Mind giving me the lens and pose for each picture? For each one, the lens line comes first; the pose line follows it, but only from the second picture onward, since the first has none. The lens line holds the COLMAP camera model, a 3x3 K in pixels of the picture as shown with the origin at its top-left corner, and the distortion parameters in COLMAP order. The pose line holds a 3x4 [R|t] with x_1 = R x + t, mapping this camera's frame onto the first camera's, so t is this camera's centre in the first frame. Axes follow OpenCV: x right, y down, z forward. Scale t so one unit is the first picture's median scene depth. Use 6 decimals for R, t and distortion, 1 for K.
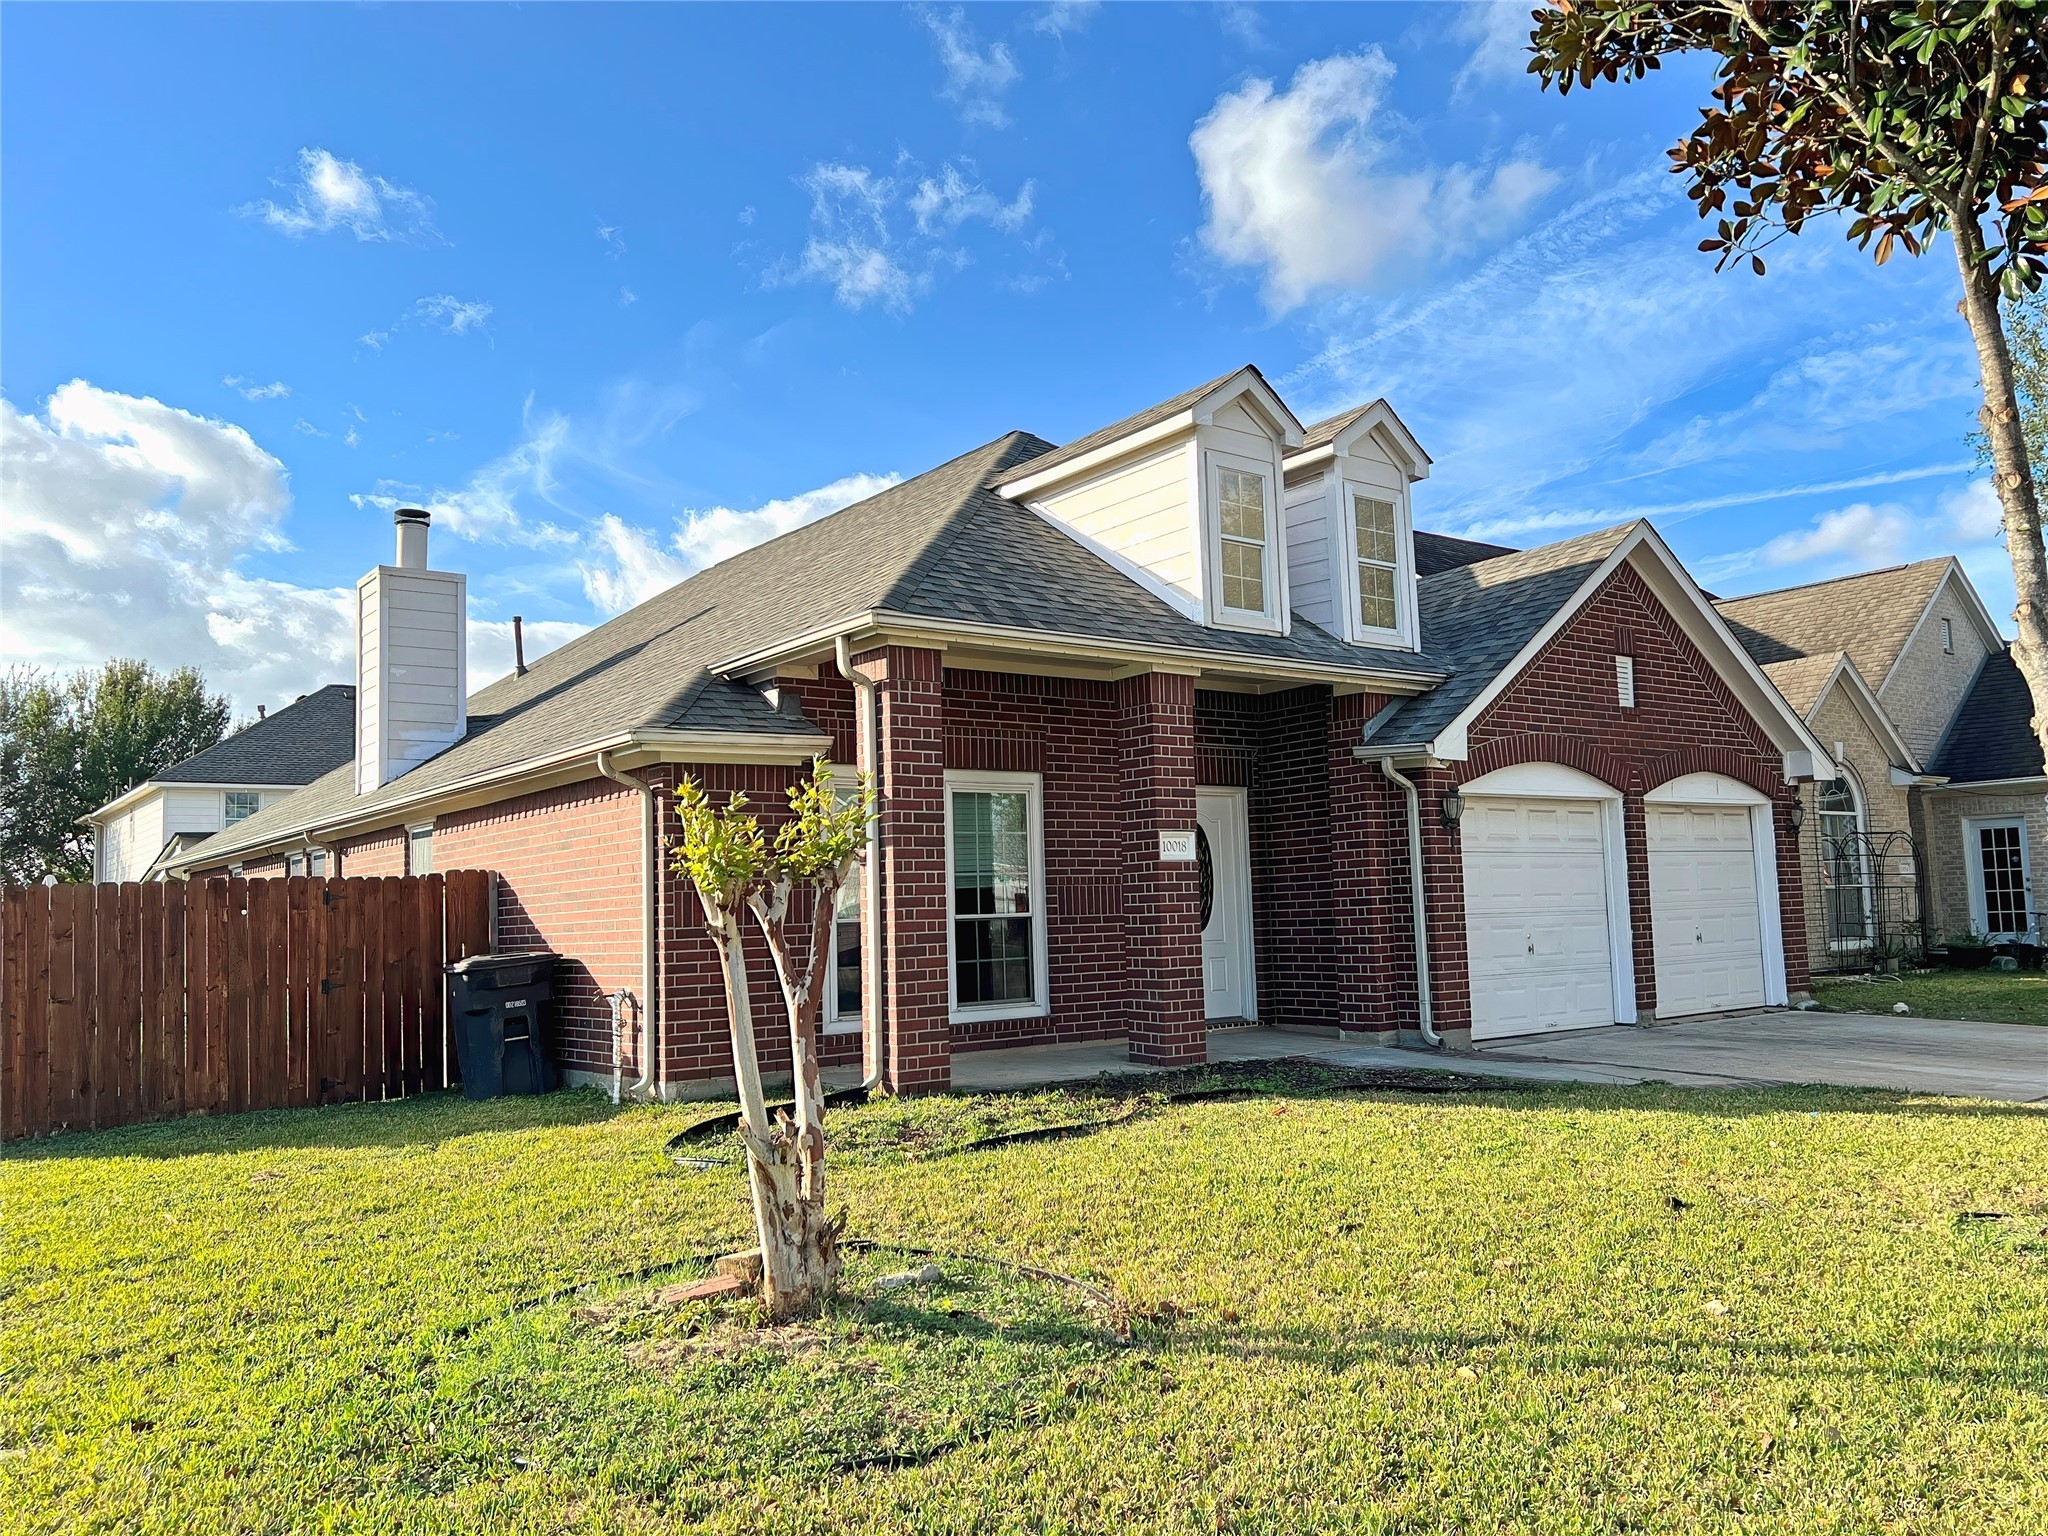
lens RADIAL K [[1519.8, 0, 1024.0], [0, 1519.8, 768.0], [0, 0, 1]] dist [0.092613, -0.000952]
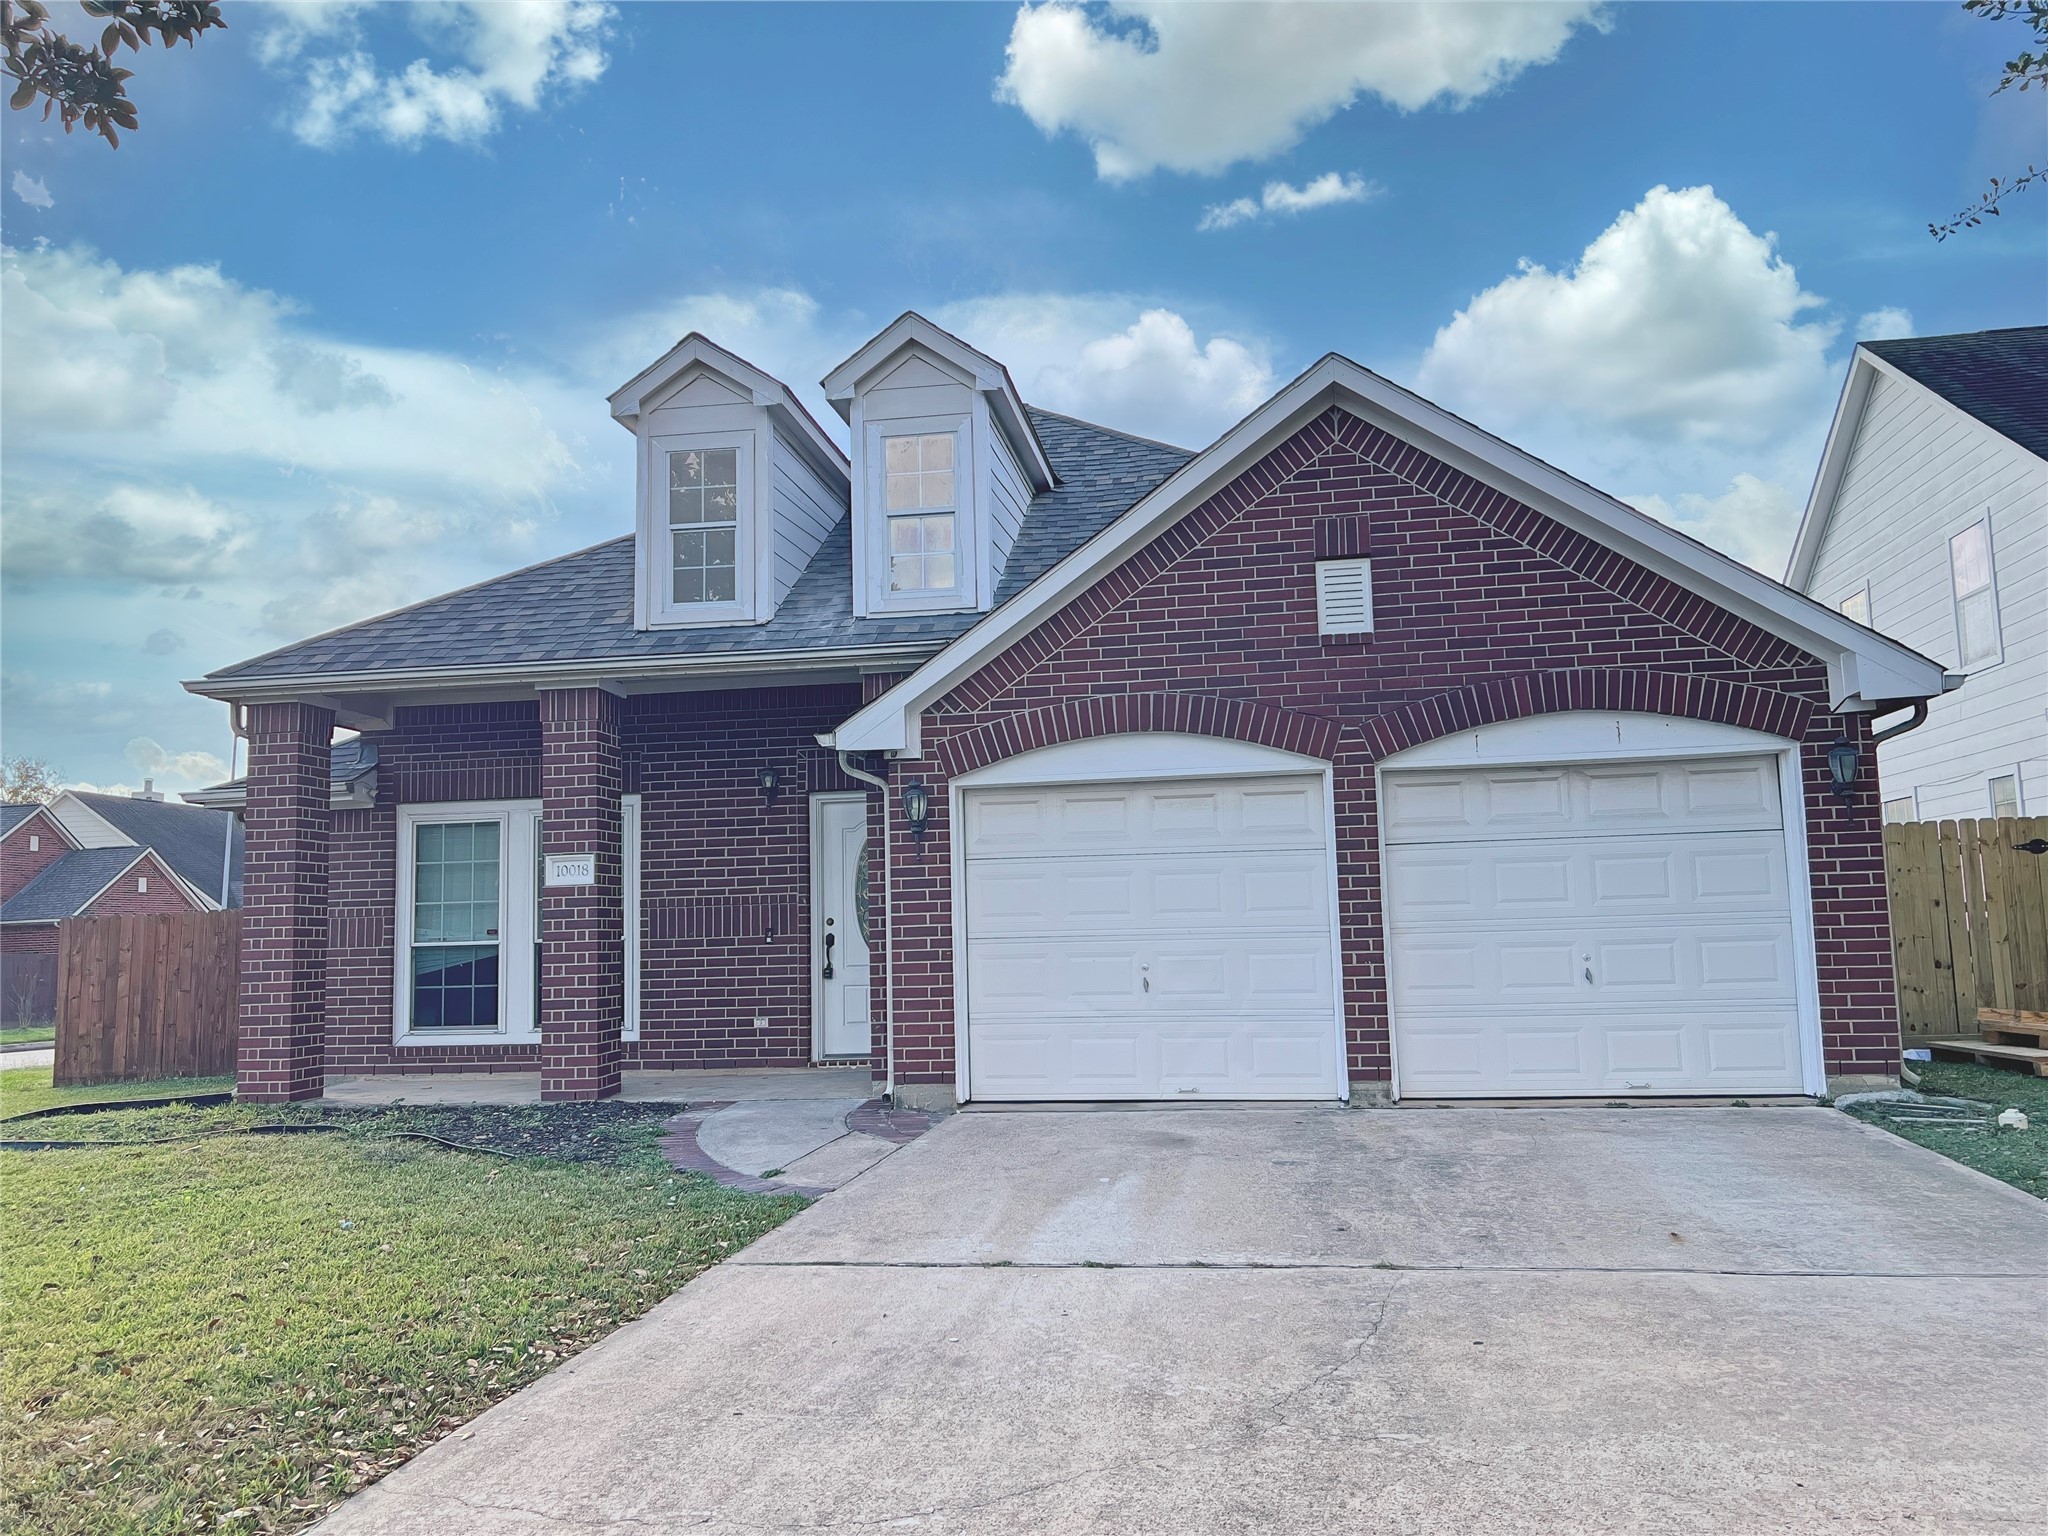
lens RADIAL K [[1519.8, 0, 1024.0], [0, 1519.8, 768.0], [0, 0, 1]] dist [0.092613, -0.000952]
pose [[0.685155, -0.067830, -0.725232, 0.904404], [0.075644, 0.996897, -0.021775, 0.027144], [0.724459, -0.039940, 0.688160, 0.501251]]
